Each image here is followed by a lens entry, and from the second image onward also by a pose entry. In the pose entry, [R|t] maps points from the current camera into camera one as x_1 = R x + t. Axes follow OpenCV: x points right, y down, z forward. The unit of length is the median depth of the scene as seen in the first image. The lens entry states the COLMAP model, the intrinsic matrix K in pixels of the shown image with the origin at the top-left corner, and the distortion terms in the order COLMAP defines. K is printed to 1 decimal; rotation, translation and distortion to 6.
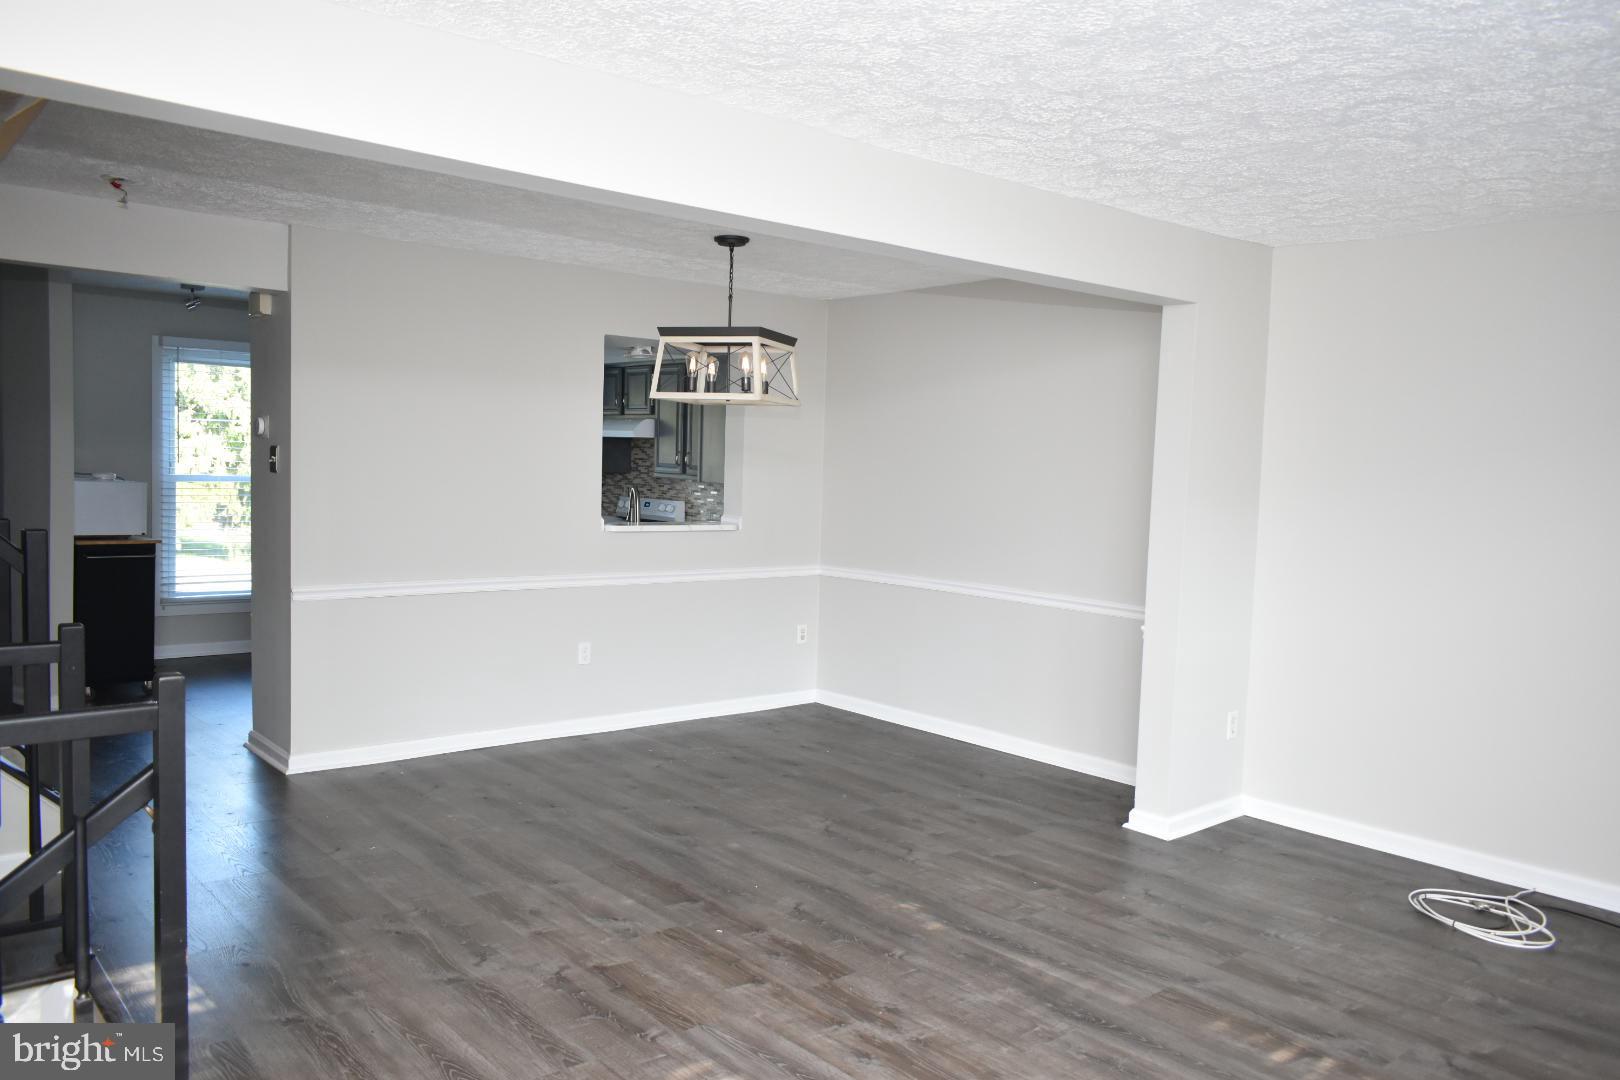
lens RADIAL K [[1191.9, 0, 804.5], [0, 1191.9, 534.2], [0, 0, 1]] dist [-0.001861, -0.001794]
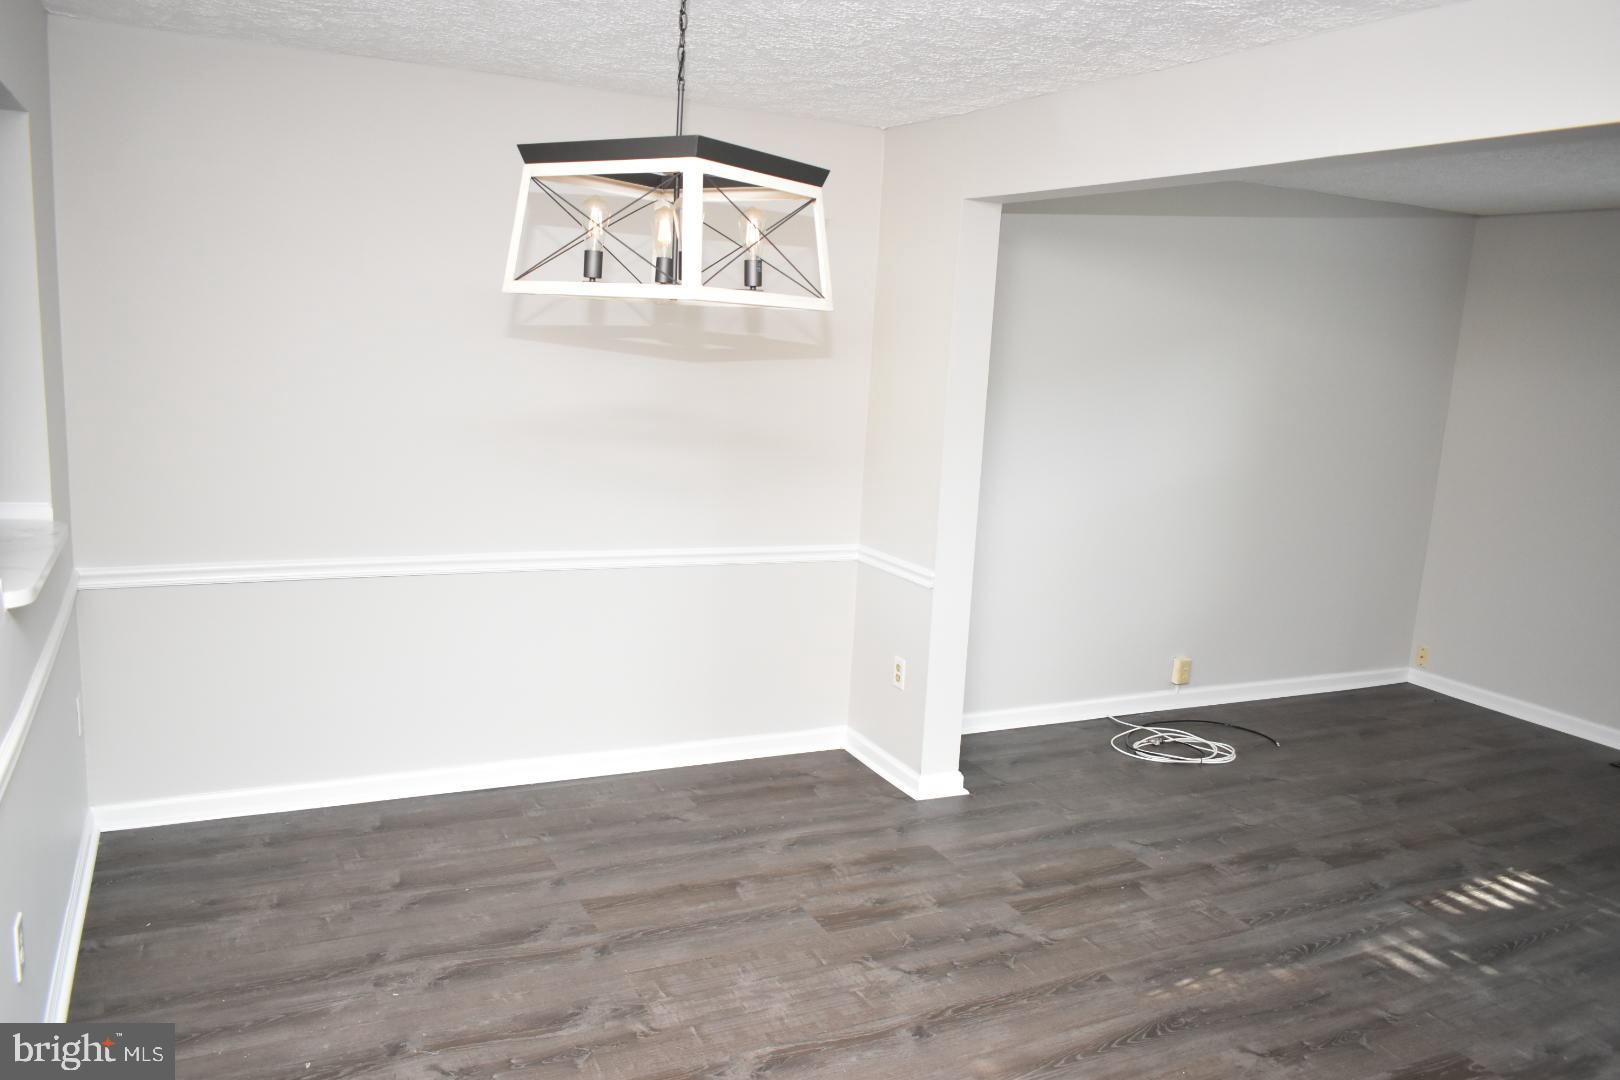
lens RADIAL K [[1224.4, 0, 809.3], [0, 1224.4, 547.5], [0, 0, 1]] dist [-0.024504, 0.009417]
pose [[0.248635, -0.186516, 0.950470, -0.713865], [0.012061, 0.981805, 0.189510, -0.134912], [-0.968522, -0.035655, 0.246361, 1.075177]]
